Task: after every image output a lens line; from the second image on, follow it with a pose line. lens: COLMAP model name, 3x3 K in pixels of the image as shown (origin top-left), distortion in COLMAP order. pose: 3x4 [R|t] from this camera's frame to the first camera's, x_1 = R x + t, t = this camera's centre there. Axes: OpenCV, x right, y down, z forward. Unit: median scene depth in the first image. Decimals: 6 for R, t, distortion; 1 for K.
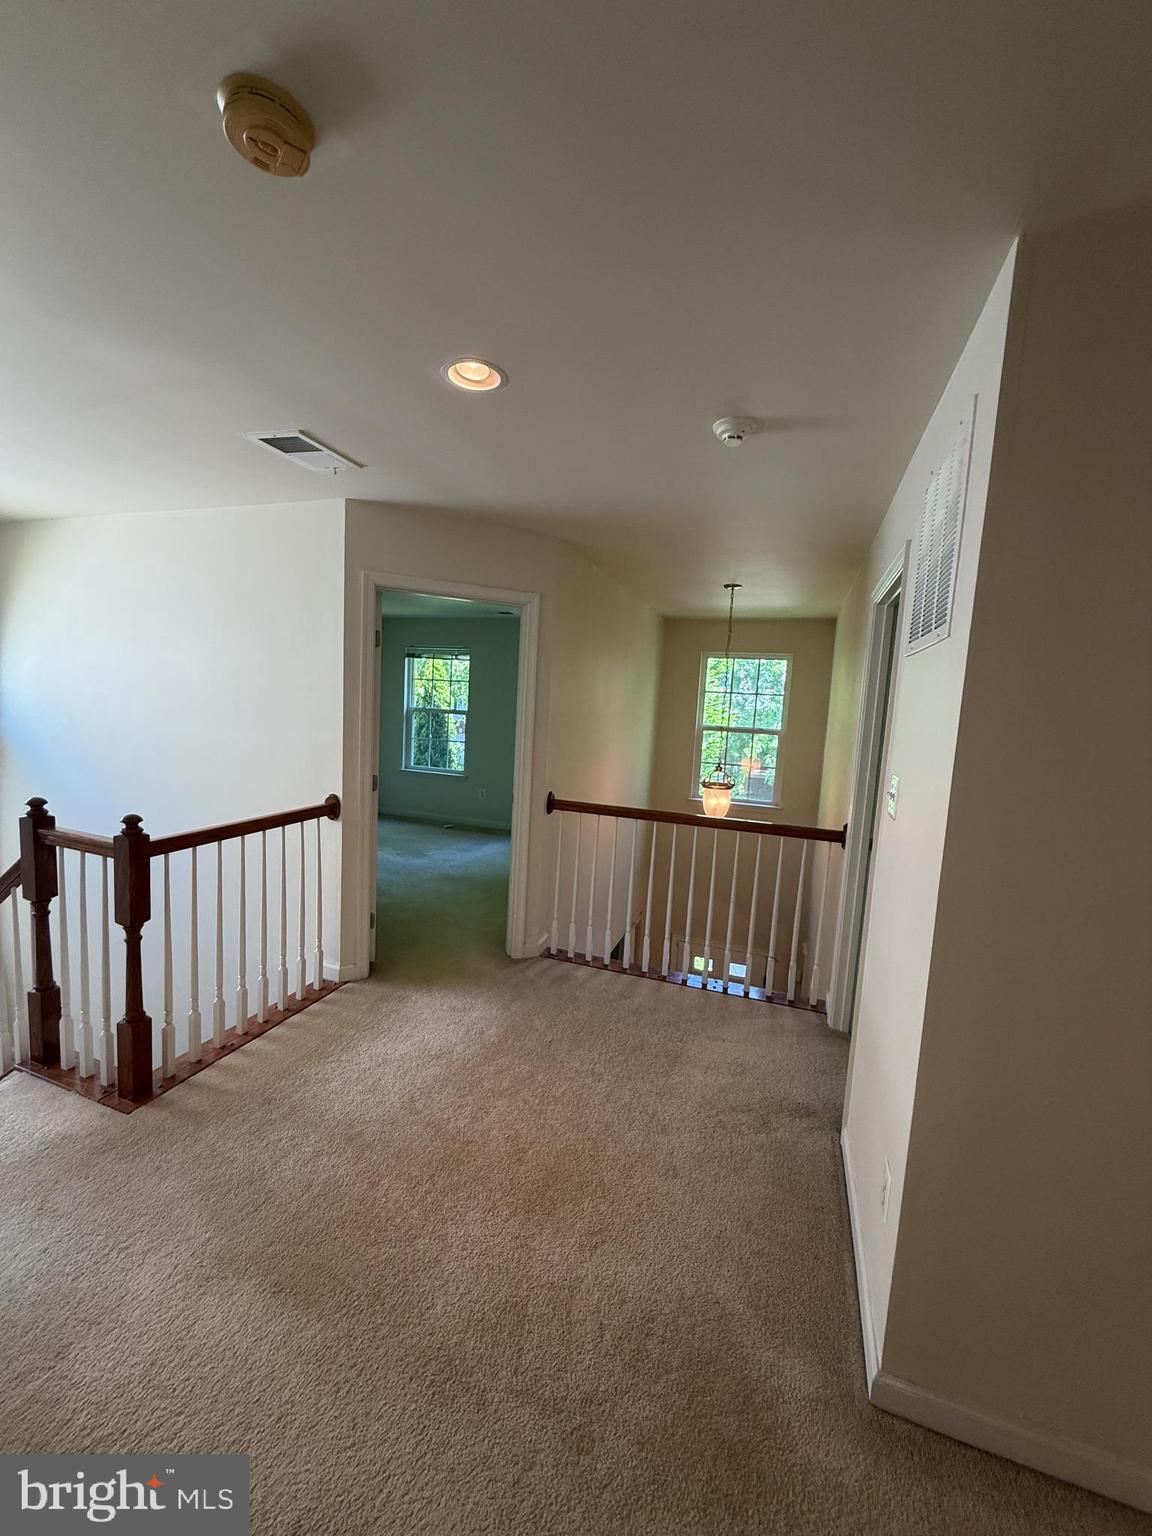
lens RADIAL K [[613.2, 0, 576.0], [0, 613.2, 768.0], [0, 0, 1]] dist [0.000381, -0.000100]
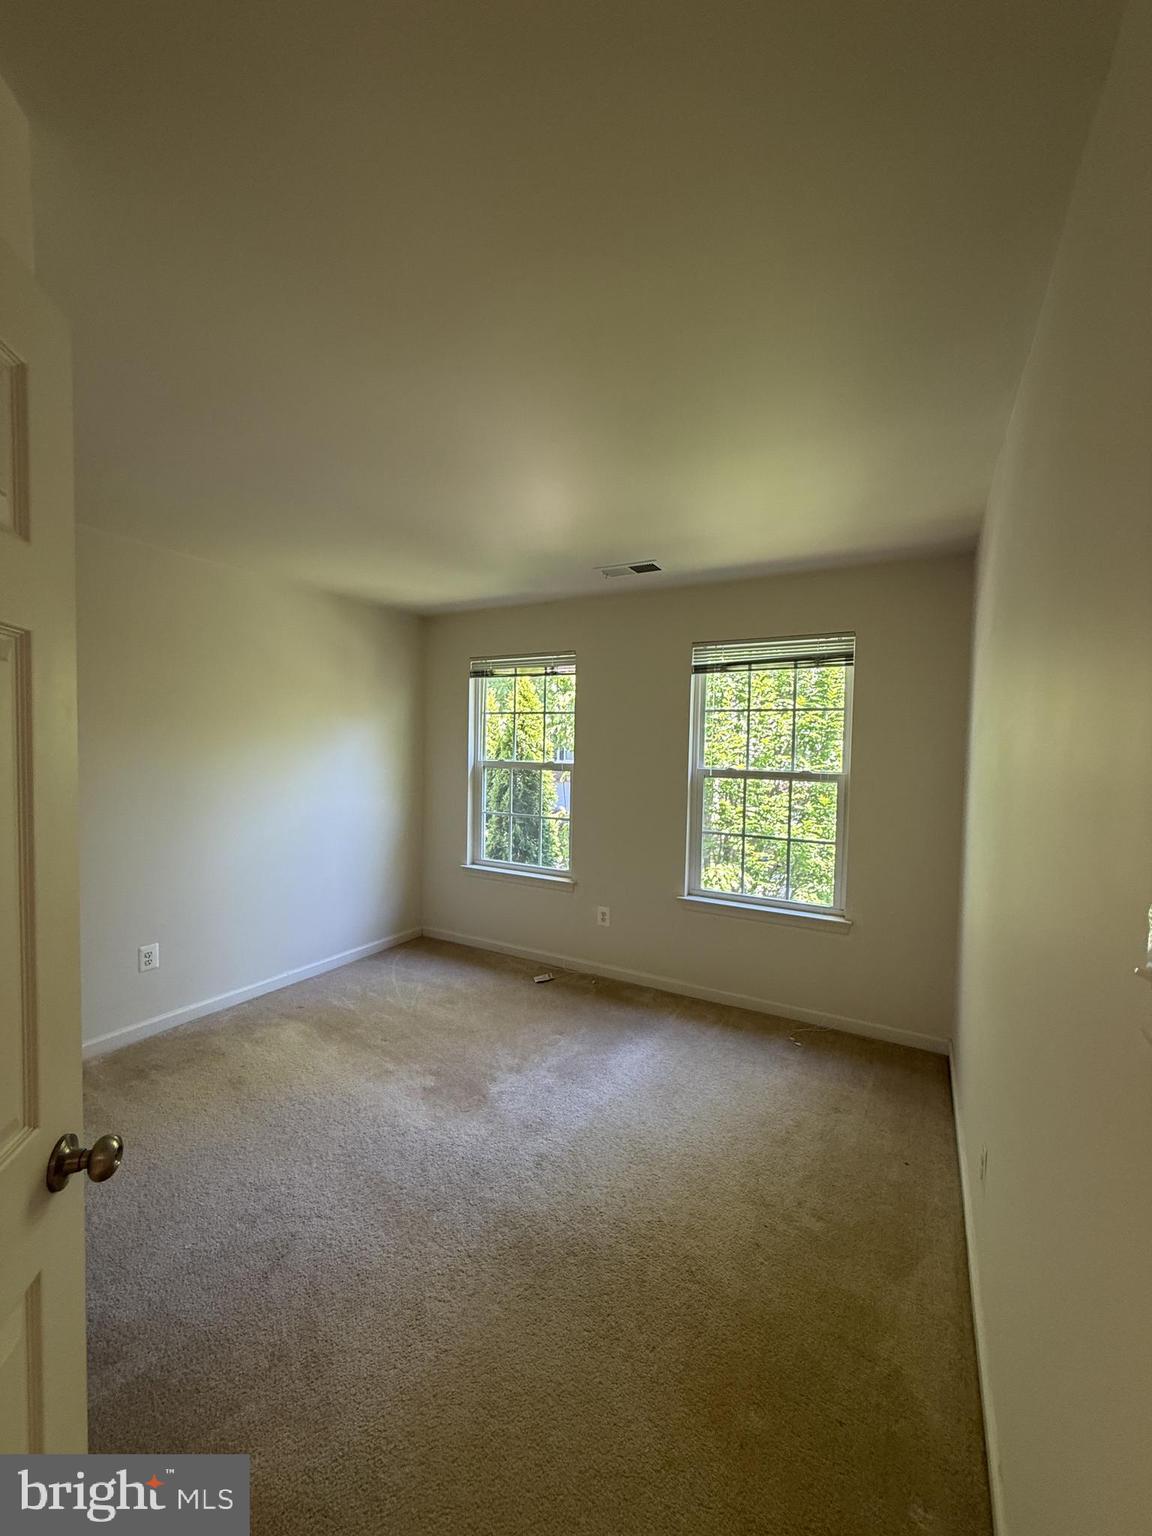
lens RADIAL K [[613.2, 0, 576.0], [0, 613.2, 768.0], [0, 0, 1]] dist [0.000381, -0.000100]
pose [[0.984430, -0.027233, -0.173656, -0.073766], [0.014977, 0.997328, -0.071501, -0.047382], [0.175140, 0.067787, 0.982207, 0.425547]]
